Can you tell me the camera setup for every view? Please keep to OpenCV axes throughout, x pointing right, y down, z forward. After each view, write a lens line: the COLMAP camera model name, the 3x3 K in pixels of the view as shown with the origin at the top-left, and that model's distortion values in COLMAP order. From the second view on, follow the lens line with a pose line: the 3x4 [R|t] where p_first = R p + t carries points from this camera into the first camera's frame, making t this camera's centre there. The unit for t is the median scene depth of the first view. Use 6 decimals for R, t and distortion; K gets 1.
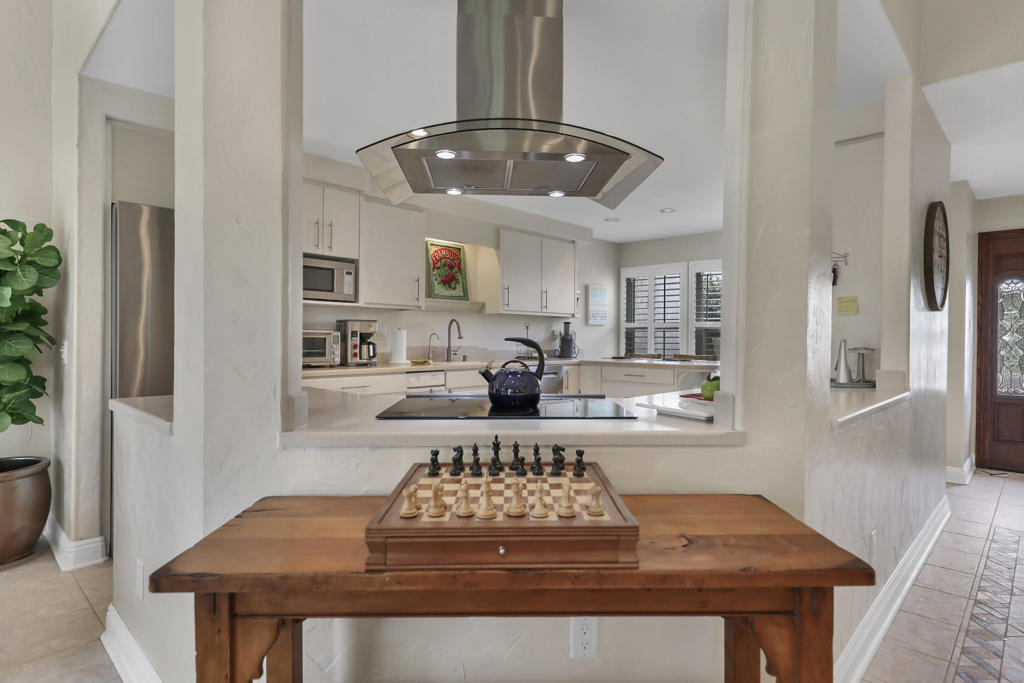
lens RADIAL K [[554.4, 0, 512.0], [0, 554.4, 341.5], [0, 0, 1]] dist [0.000457, 0.000130]
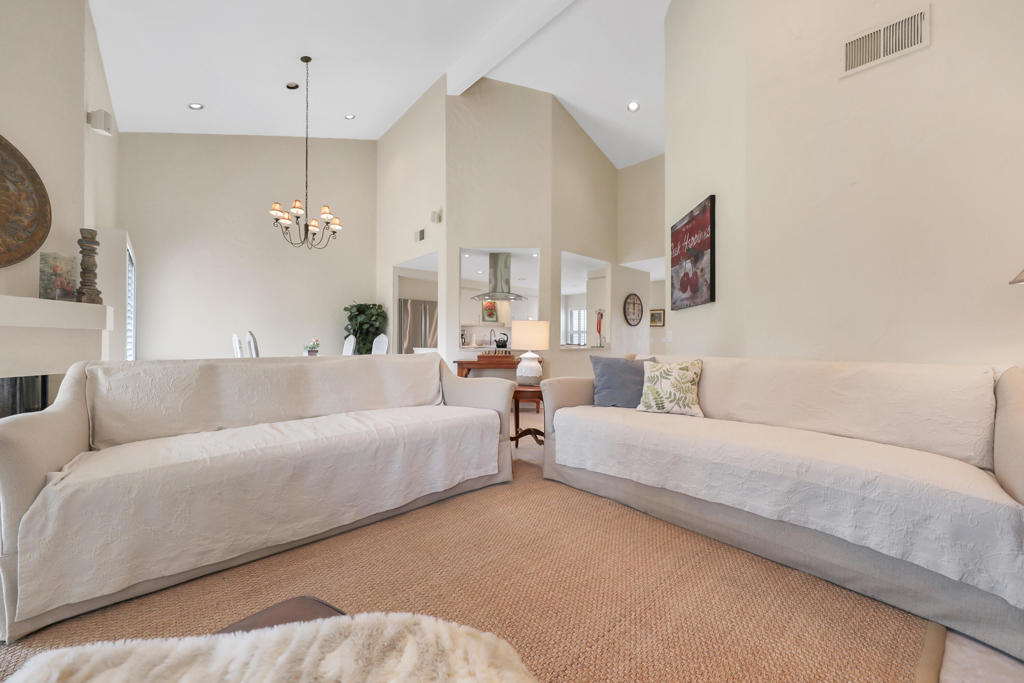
lens RADIAL K [[385.9, 0, 512.0], [0, 385.9, 341.5], [0, 0, 1]] dist [-0.000084, -0.000005]
pose [[0.997728, -0.004137, -0.067248, 0.135811], [0.003636, 0.999965, -0.007569, 0.038736], [0.067277, 0.007308, 0.997708, -1.013411]]
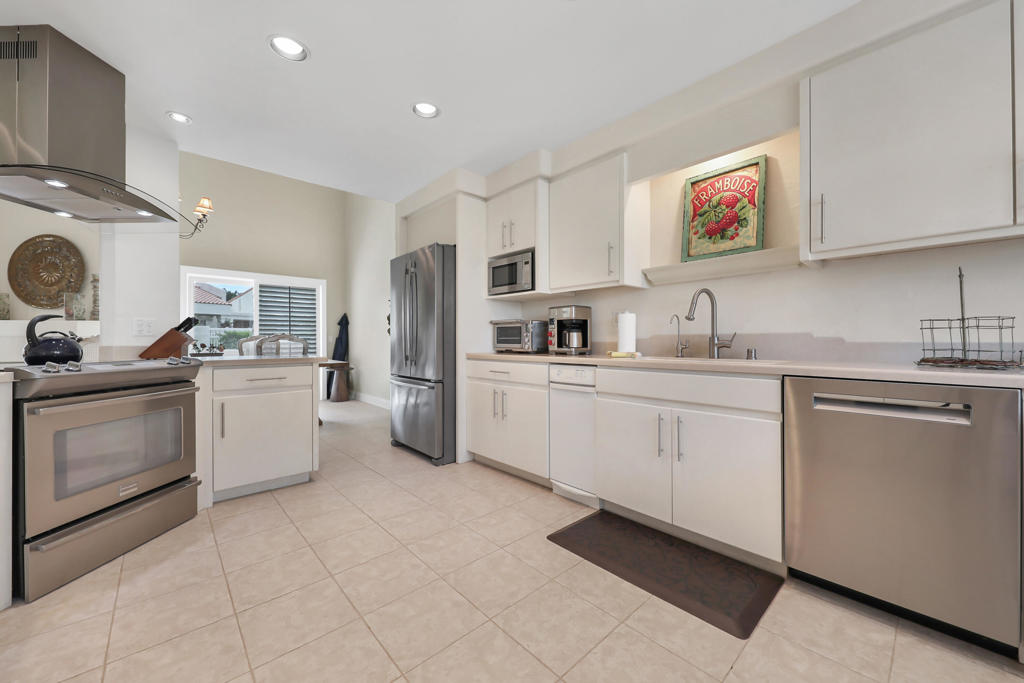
lens RADIAL K [[391.4, 0, 512.0], [0, 391.4, 341.5], [0, 0, 1]] dist [0.008691, -0.000152]
pose [[-0.068957, -0.004199, -0.997611, 0.416781], [-0.004990, 0.999980, -0.003864, 0.024967], [0.997607, 0.004712, -0.068977, 0.986031]]
